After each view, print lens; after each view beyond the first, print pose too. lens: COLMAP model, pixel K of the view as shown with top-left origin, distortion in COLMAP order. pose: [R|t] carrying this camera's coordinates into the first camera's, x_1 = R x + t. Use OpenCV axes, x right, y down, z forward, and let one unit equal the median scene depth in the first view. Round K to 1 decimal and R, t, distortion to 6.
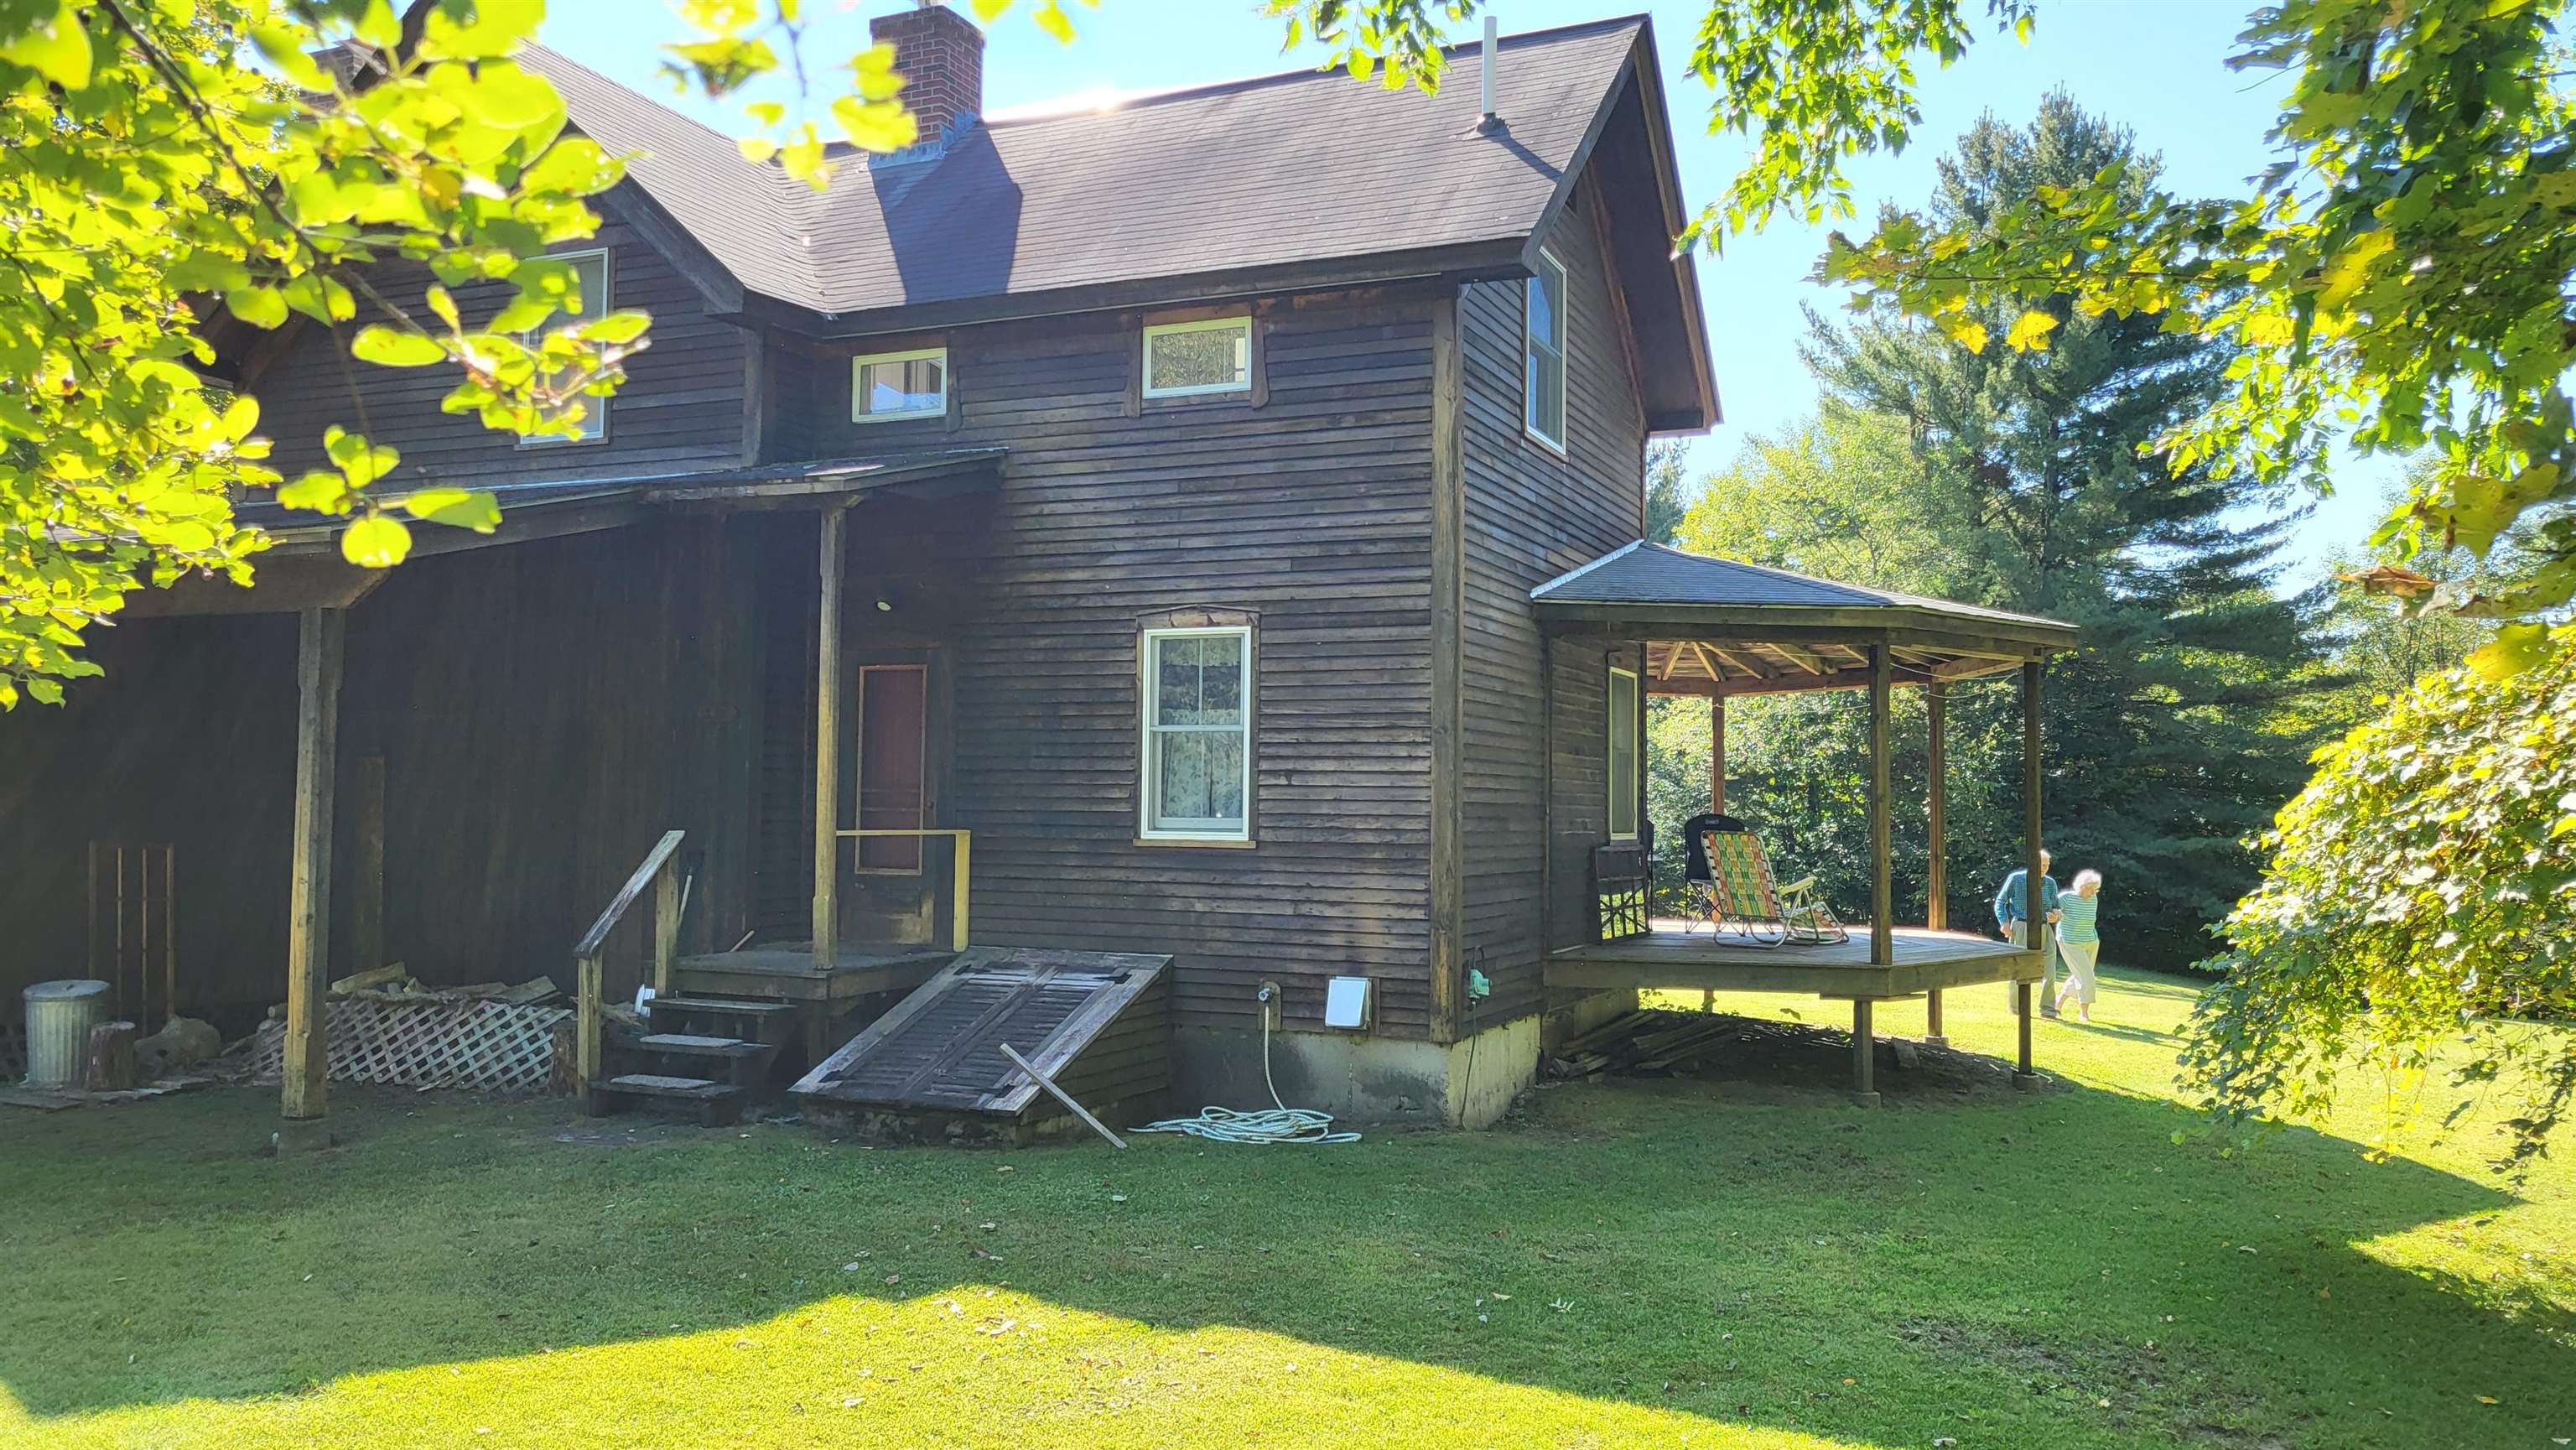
lens RADIAL K [[1862.8, 0, 1288.0], [0, 1862.8, 725.0], [0, 0, 1]] dist [0.041917, 0.000880]
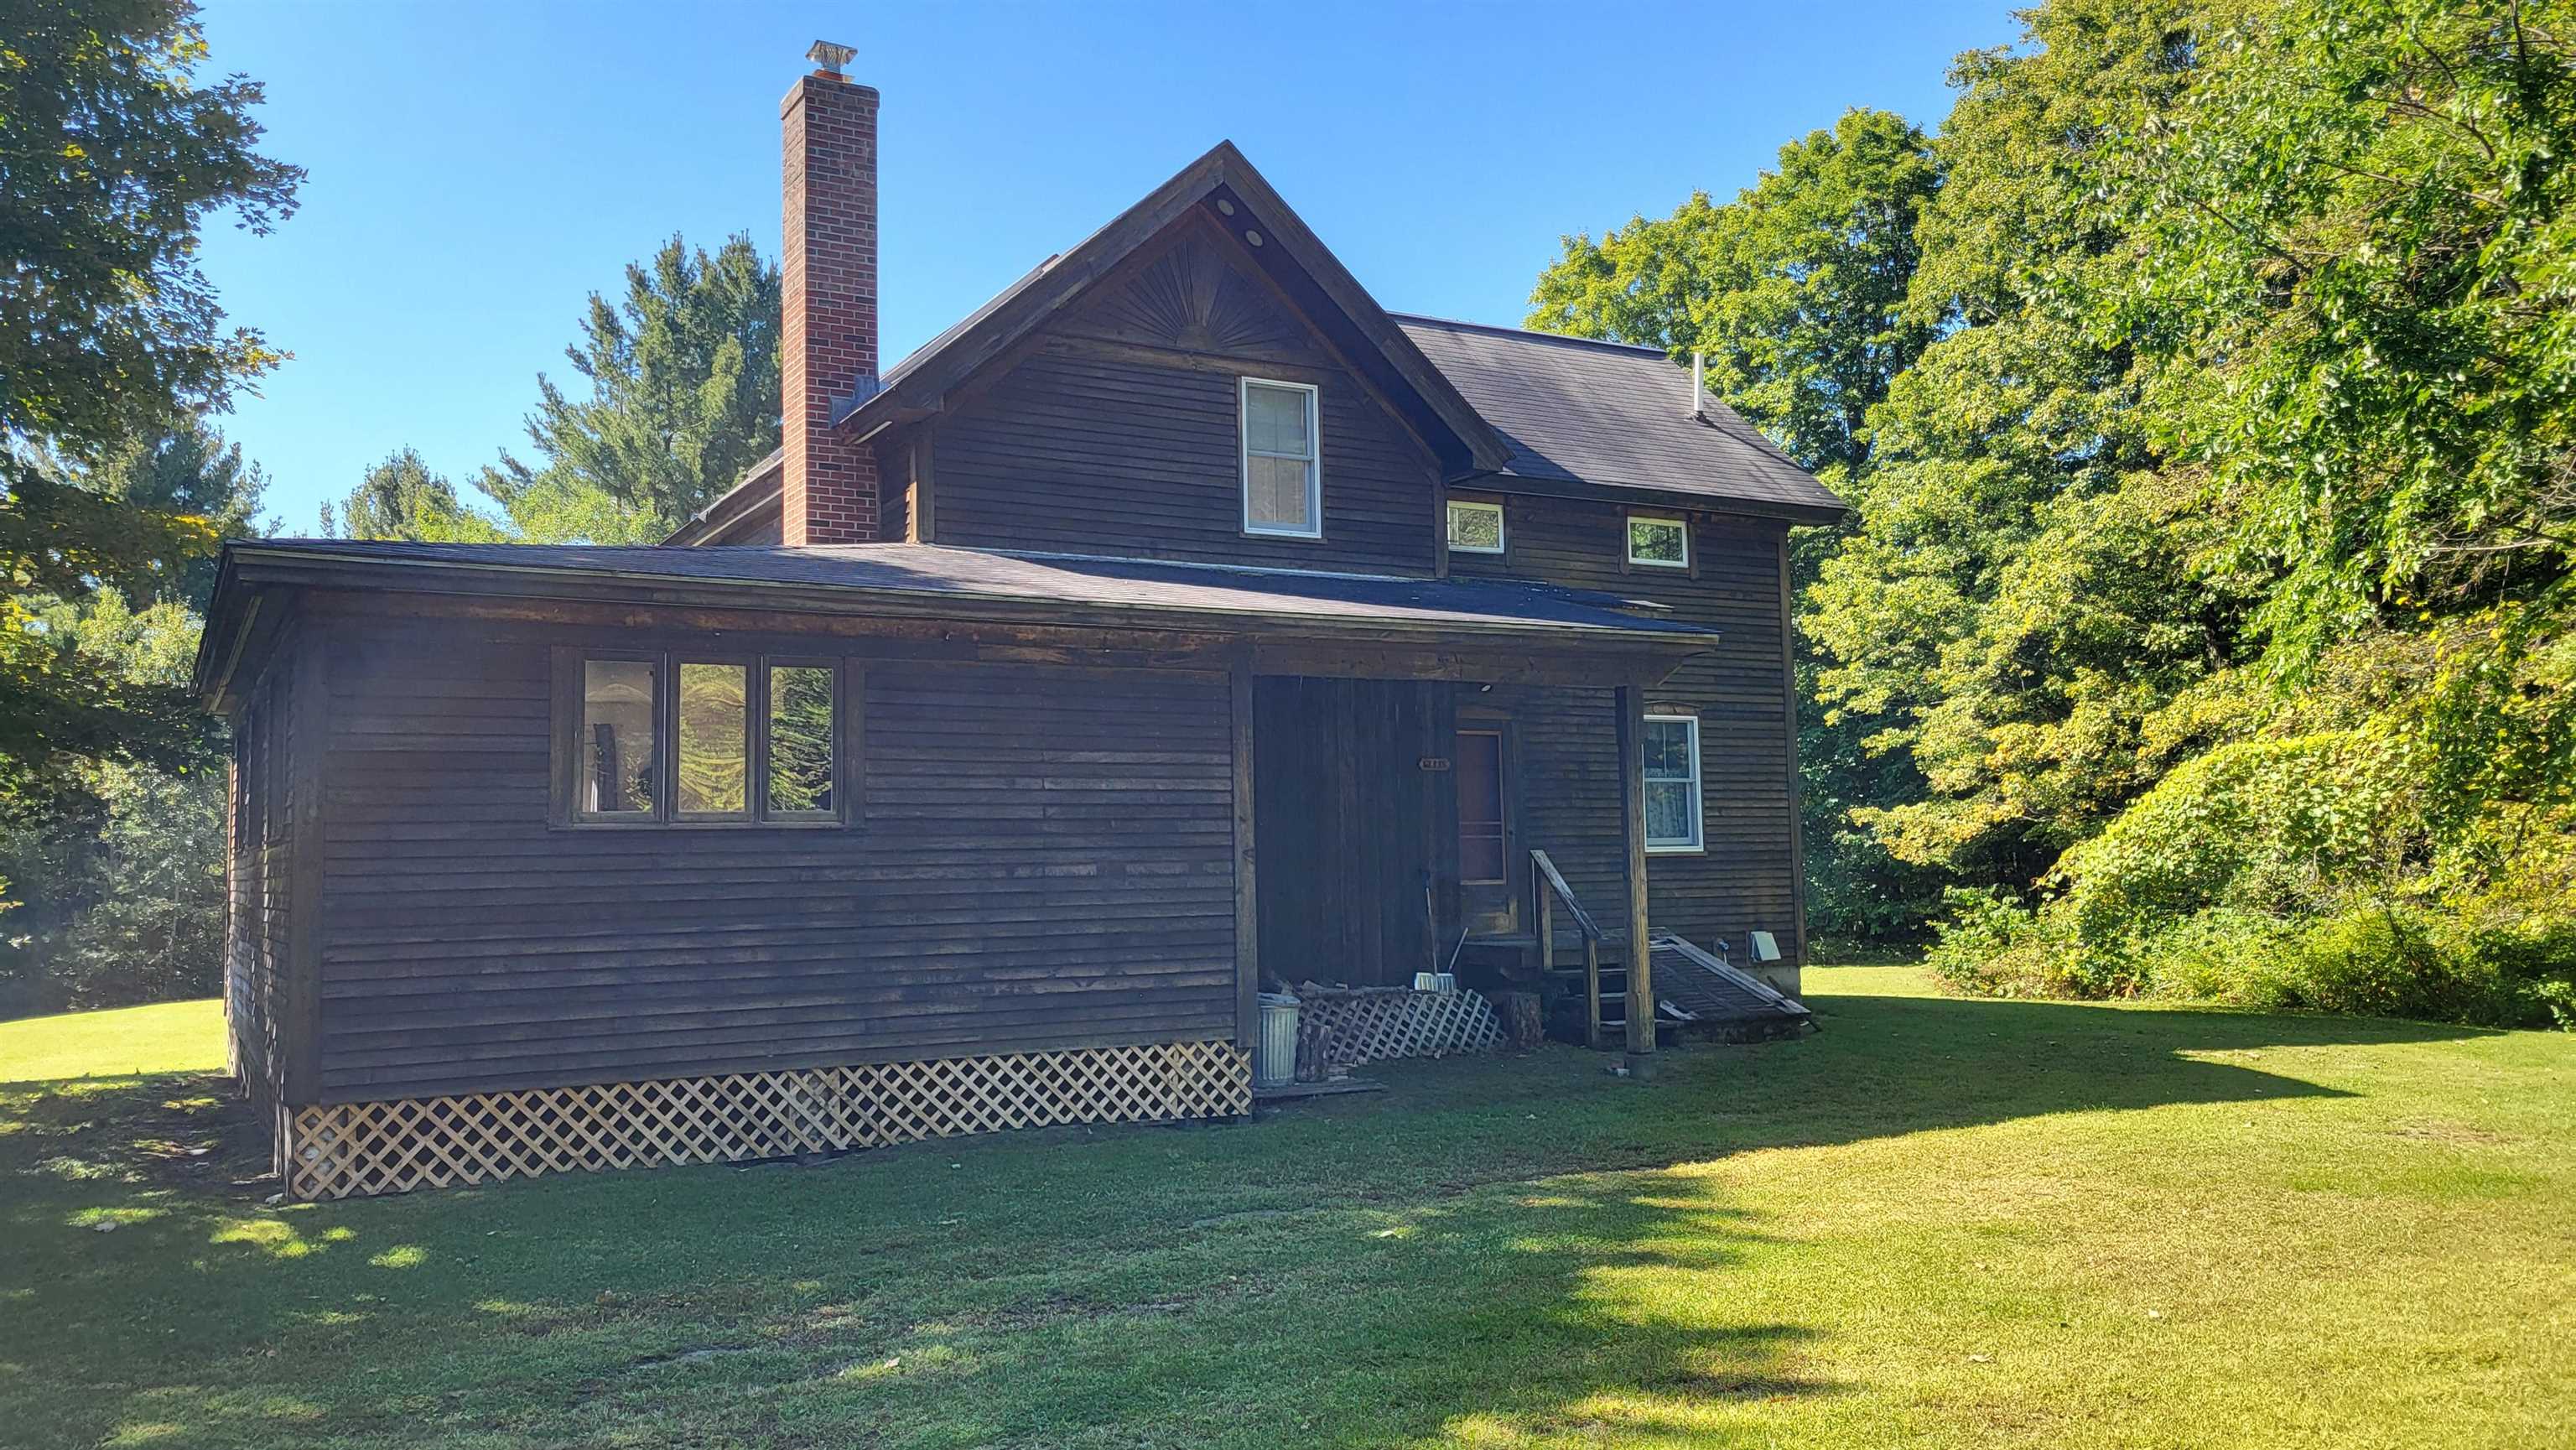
lens RADIAL K [[1862.8, 0, 1288.0], [0, 1862.8, 725.0], [0, 0, 1]] dist [0.041917, 0.000880]
pose [[0.628190, 0.039246, 0.777069, -1.467355], [-0.006963, 0.998971, -0.044824, 0.028171], [-0.778029, 0.022747, 0.627817, 0.268899]]
